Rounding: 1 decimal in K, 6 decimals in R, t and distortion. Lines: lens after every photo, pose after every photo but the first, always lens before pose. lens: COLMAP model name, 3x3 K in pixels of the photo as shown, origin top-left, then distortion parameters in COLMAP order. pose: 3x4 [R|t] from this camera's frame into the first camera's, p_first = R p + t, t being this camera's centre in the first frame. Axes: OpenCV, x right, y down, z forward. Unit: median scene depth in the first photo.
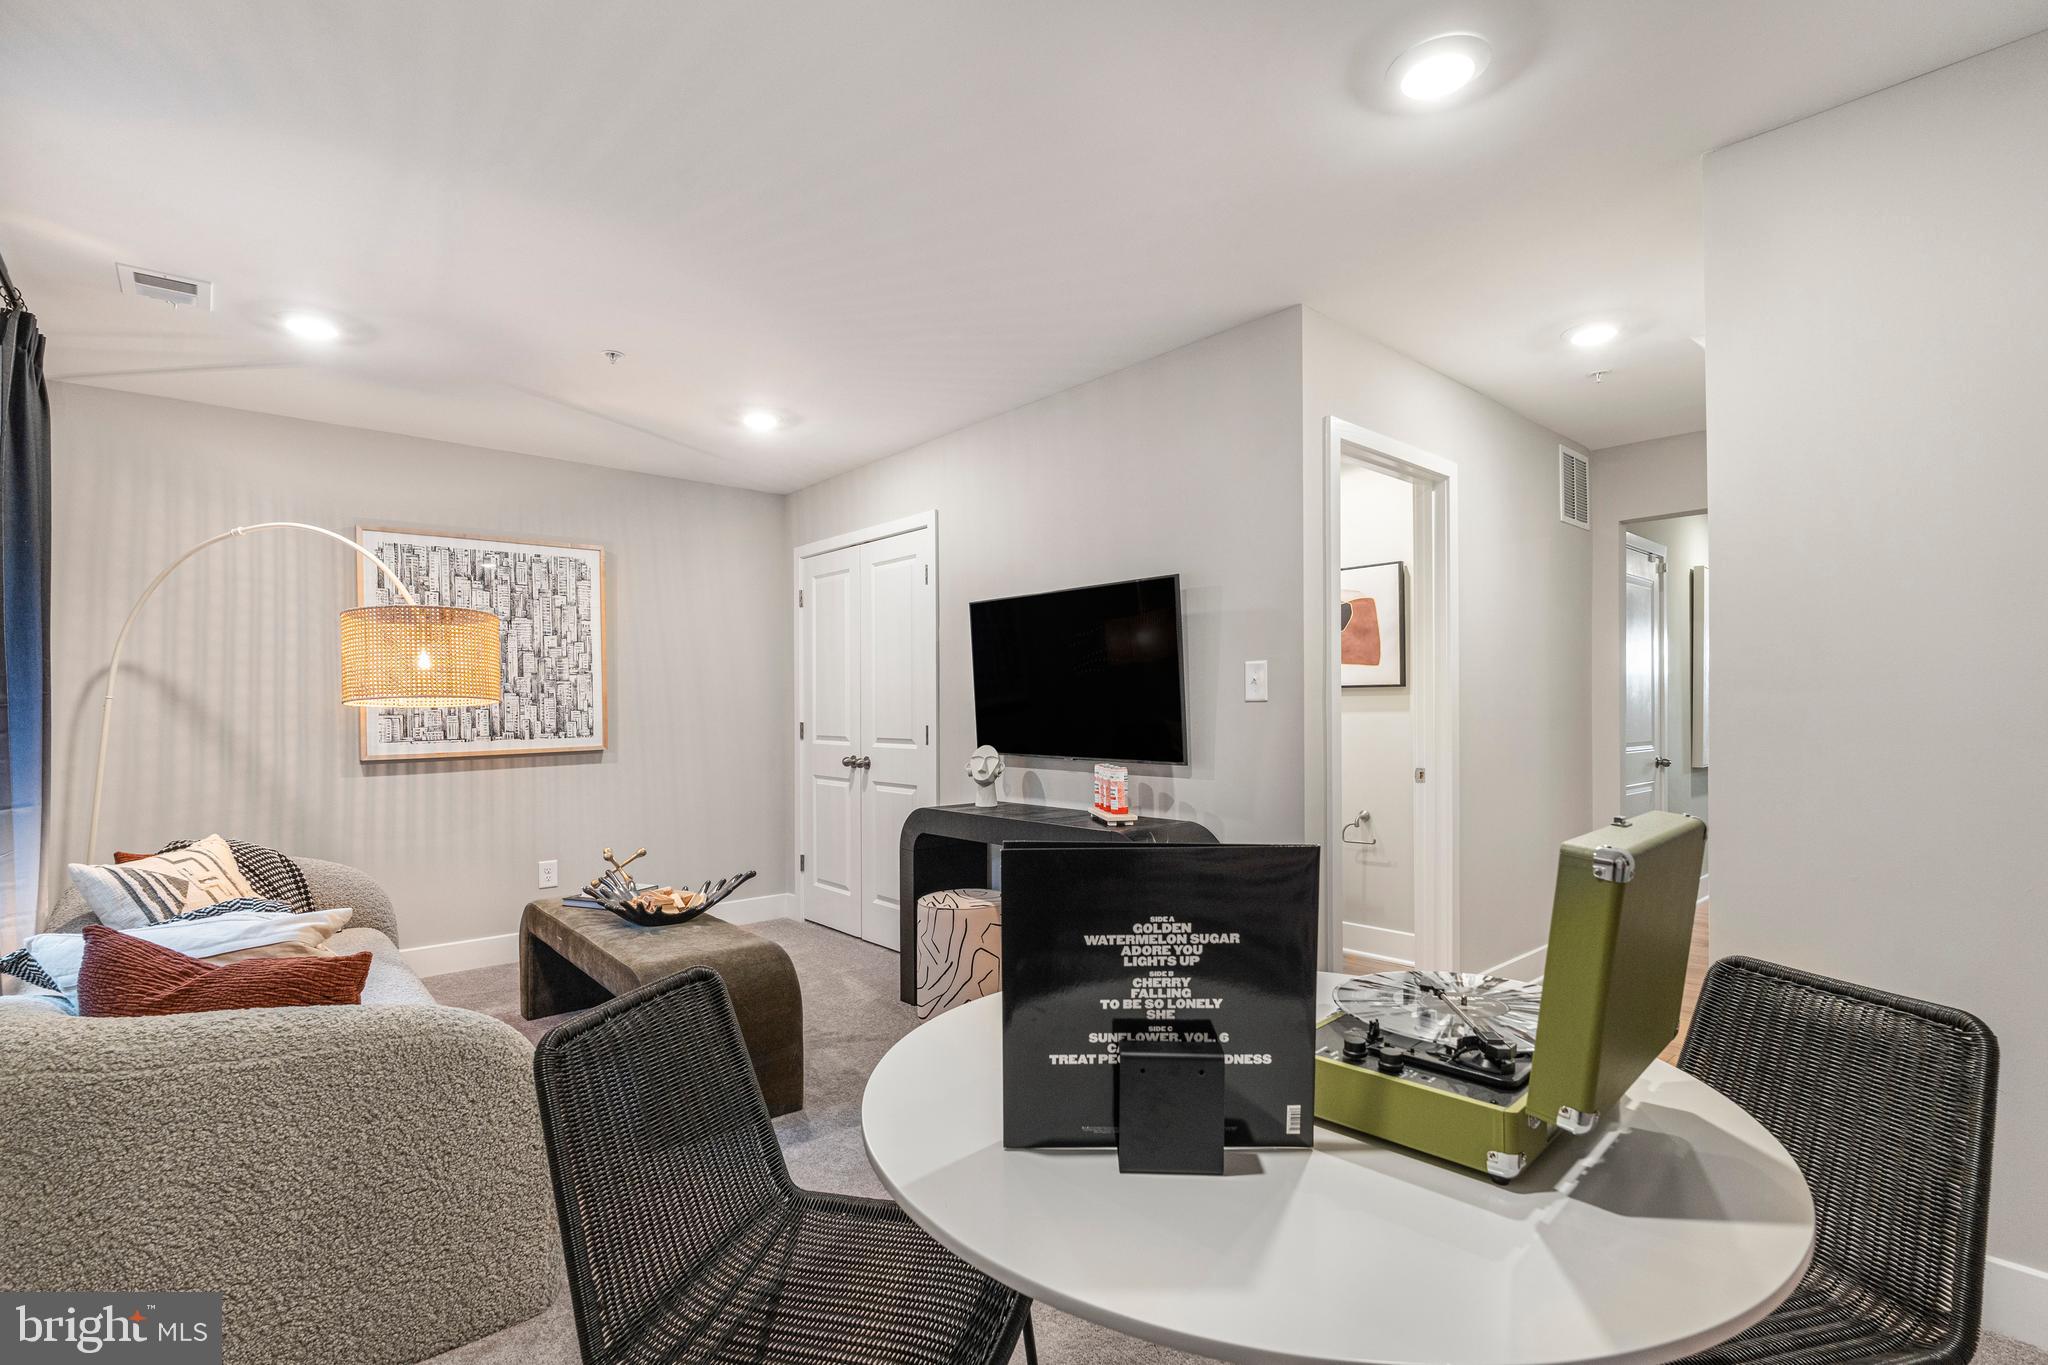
lens RADIAL K [[934.2, 0, 1014.5], [0, 934.2, 699.6], [0, 0, 1]] dist [-0.000818, 0.000145]
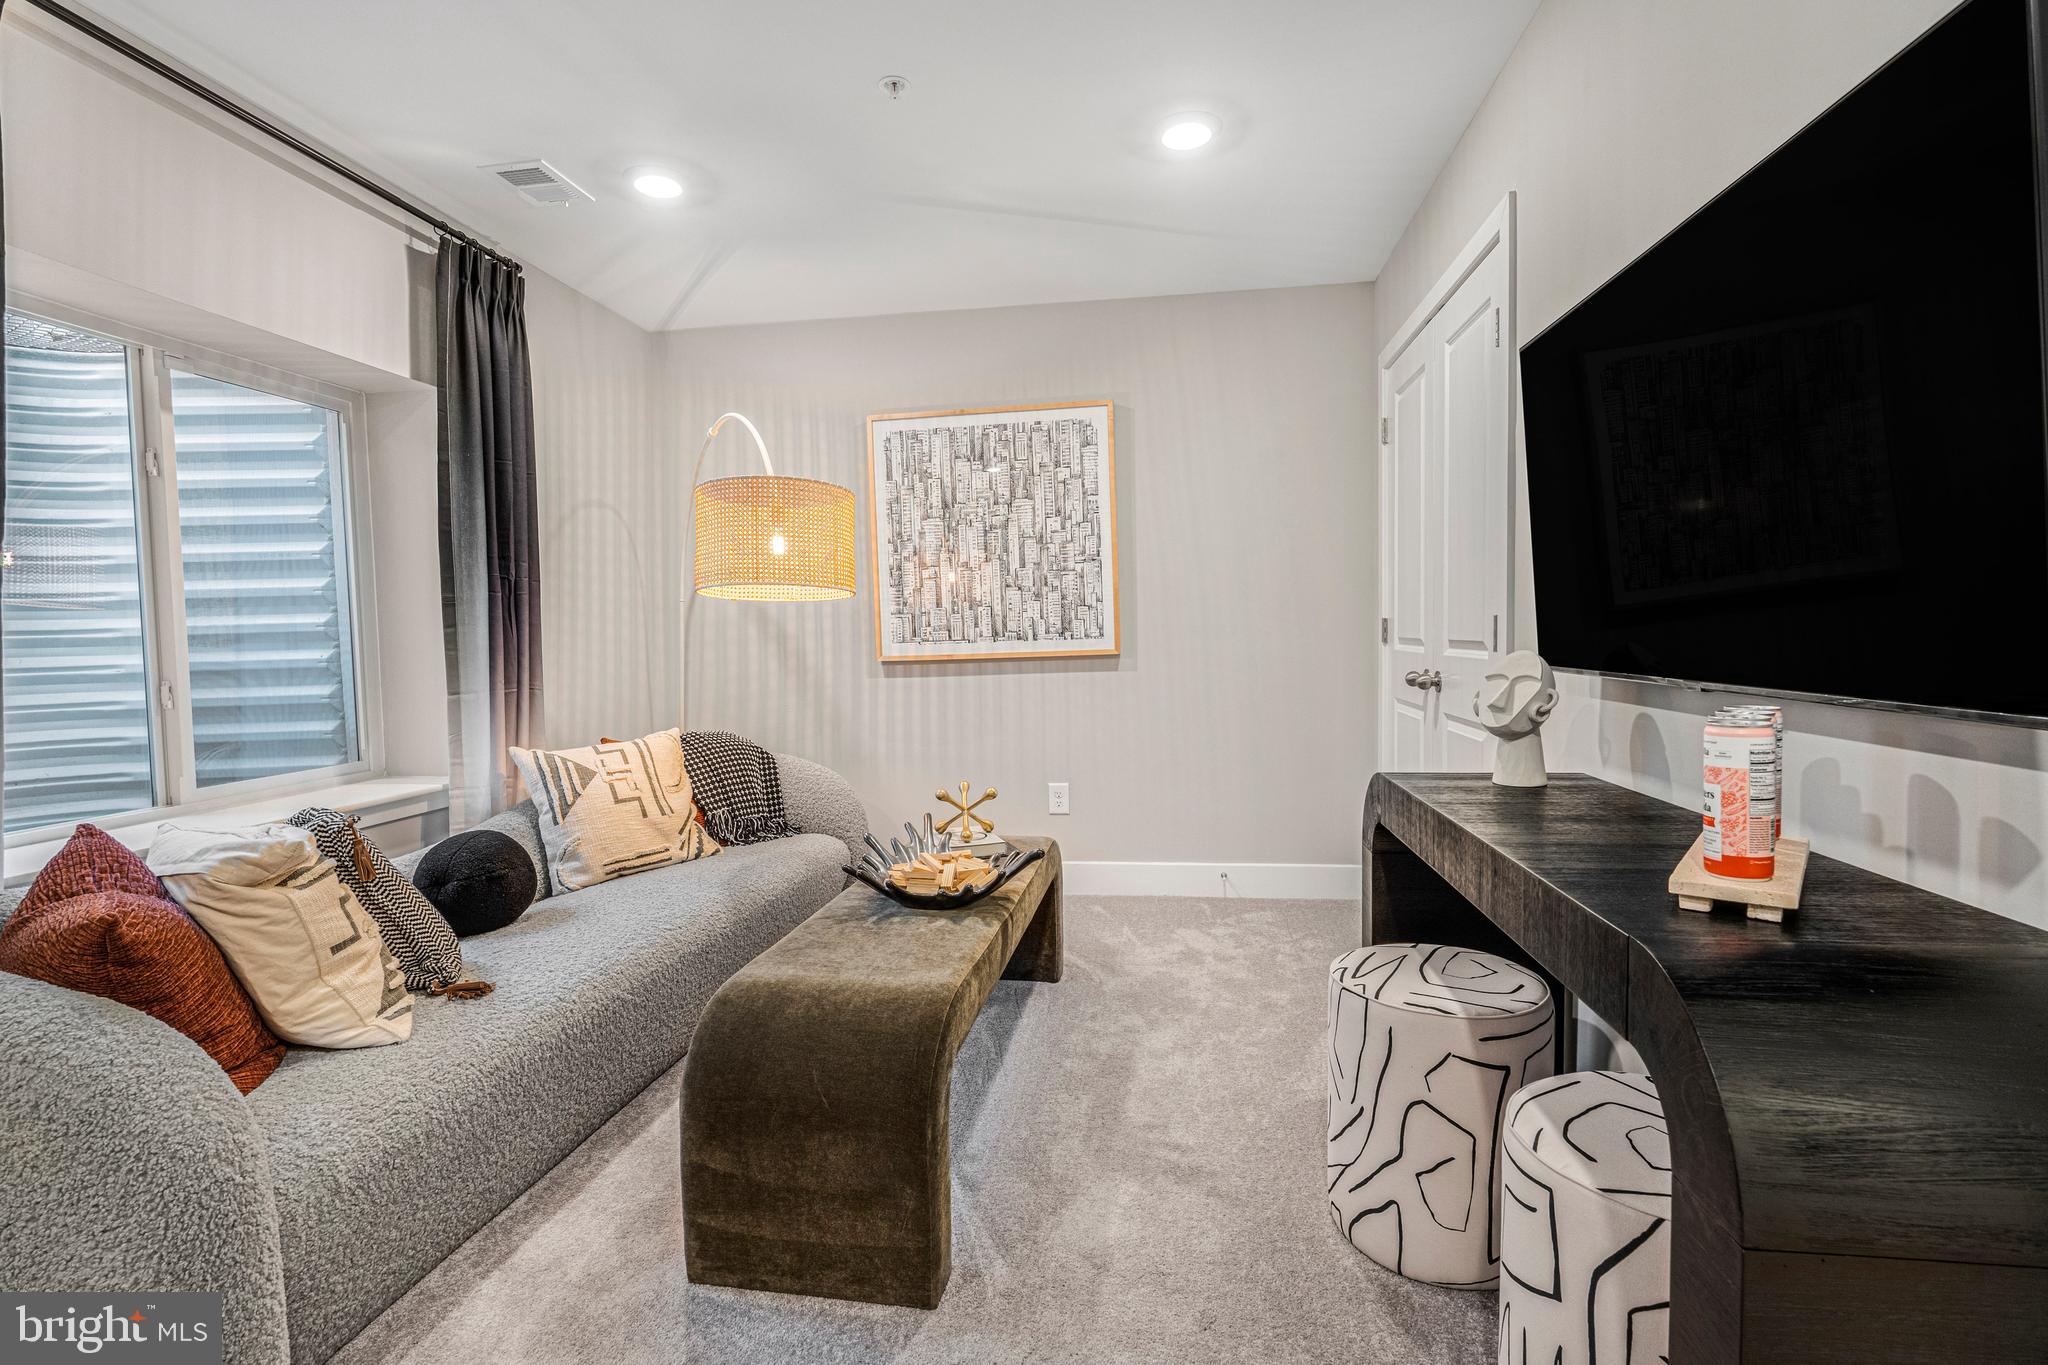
lens RADIAL K [[934.2, 0, 1036.8], [0, 934.2, 675.1], [0, 0, 1]] dist [-0.000818, 0.000145]
pose [[0.660100, 0.028918, -0.750621, 0.131739], [0.022770, 0.998029, 0.058474, 0.024432], [0.750832, -0.055690, 0.658141, 0.442723]]
